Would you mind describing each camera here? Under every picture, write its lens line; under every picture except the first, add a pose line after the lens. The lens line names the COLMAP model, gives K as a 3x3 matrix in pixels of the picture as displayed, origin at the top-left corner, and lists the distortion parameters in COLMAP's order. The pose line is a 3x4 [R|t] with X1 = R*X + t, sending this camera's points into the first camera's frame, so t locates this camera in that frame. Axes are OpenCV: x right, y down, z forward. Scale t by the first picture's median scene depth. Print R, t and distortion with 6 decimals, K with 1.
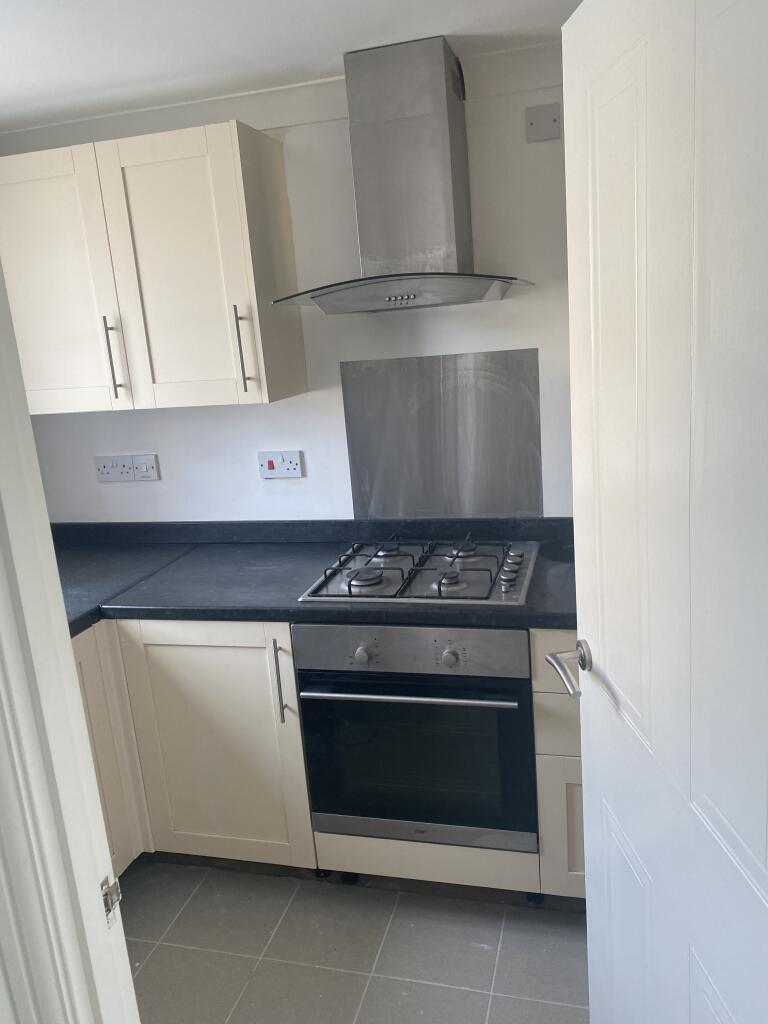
lens RADIAL K [[795.5, 0, 395.4], [0, 795.5, 509.4], [0, 0, 1]] dist [0.004513, -0.005842]
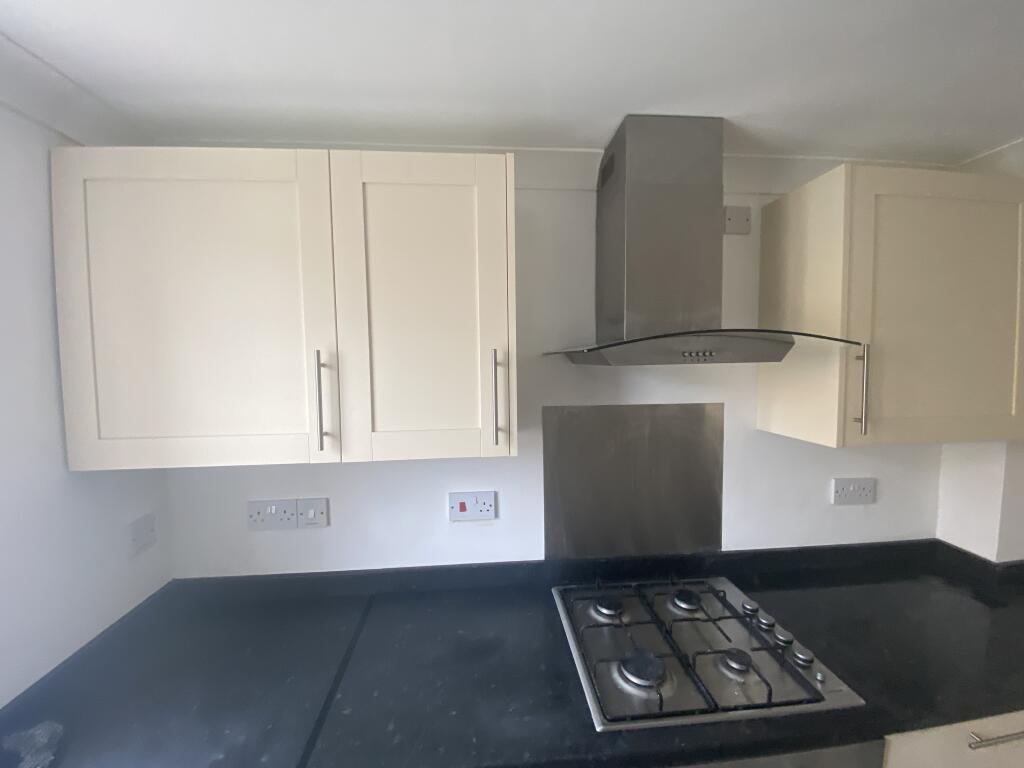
lens RADIAL K [[418.8, 0, 509.3], [0, 418.8, 379.9], [0, 0, 1]] dist [0.035522, -0.028126]
pose [[0.942241, 0.045199, 0.331871, -0.330695], [0.018127, 0.982519, -0.185280, -0.132747], [-0.334444, 0.180594, 0.924950, 0.556704]]
